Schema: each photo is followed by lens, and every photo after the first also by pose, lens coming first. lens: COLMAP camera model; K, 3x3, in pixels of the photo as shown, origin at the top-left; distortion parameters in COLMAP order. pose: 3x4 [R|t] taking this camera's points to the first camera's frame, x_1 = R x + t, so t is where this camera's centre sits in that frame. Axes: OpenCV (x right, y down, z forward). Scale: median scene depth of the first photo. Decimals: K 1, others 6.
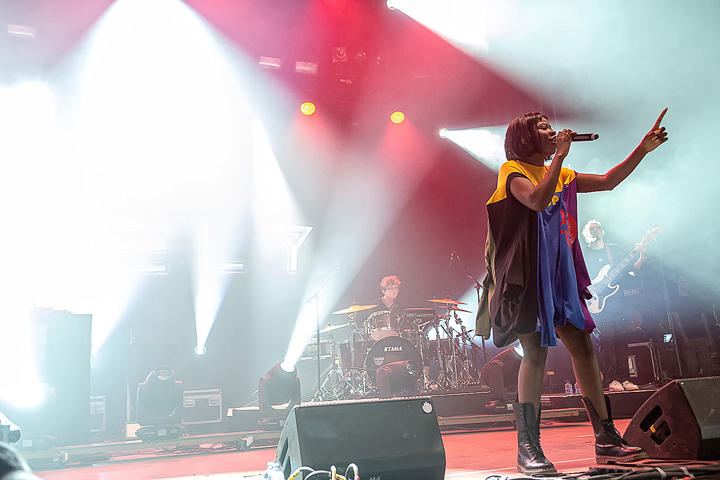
lens RADIAL K [[679.4, 0, 360.0], [0, 679.4, 240.0], [0, 0, 1]] dist [0.000111, -0.003684]
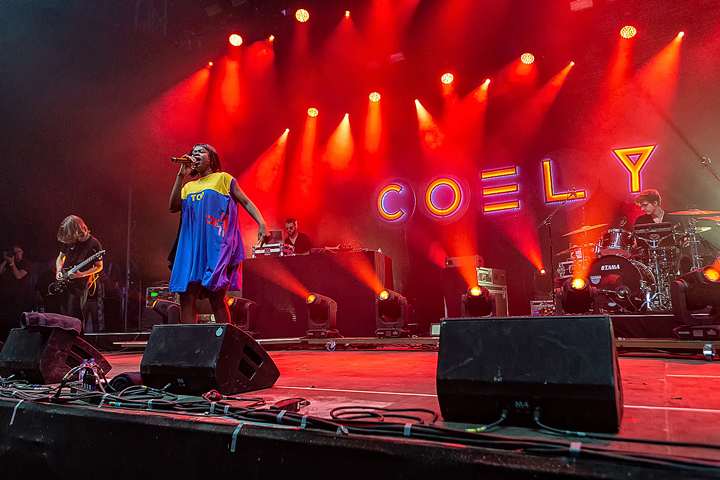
lens RADIAL K [[518.6, 0, 360.0], [0, 518.6, 240.0], [0, 0, 1]] dist [0.039742, 0.000413]
pose [[0.637446, -0.068799, -0.767417, 0.414974], [0.156861, 0.986734, 0.041833, 0.031646], [0.754359, -0.147044, 0.639782, 0.242269]]
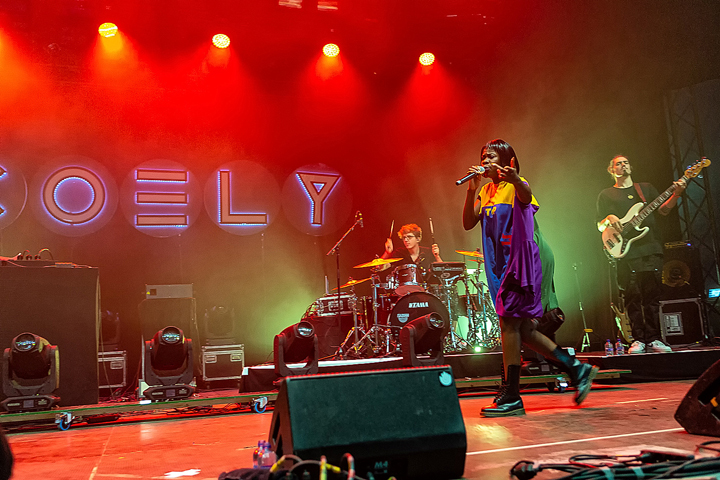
lens RADIAL K [[684.8, 0, 360.0], [0, 684.8, 240.0], [0, 0, 1]] dist [0.006050, 0.003309]
pose [[0.998881, -0.001733, -0.047270, 0.013509], [0.004947, 0.997676, 0.067959, 0.006914], [0.047043, -0.068116, 0.996568, 0.065445]]
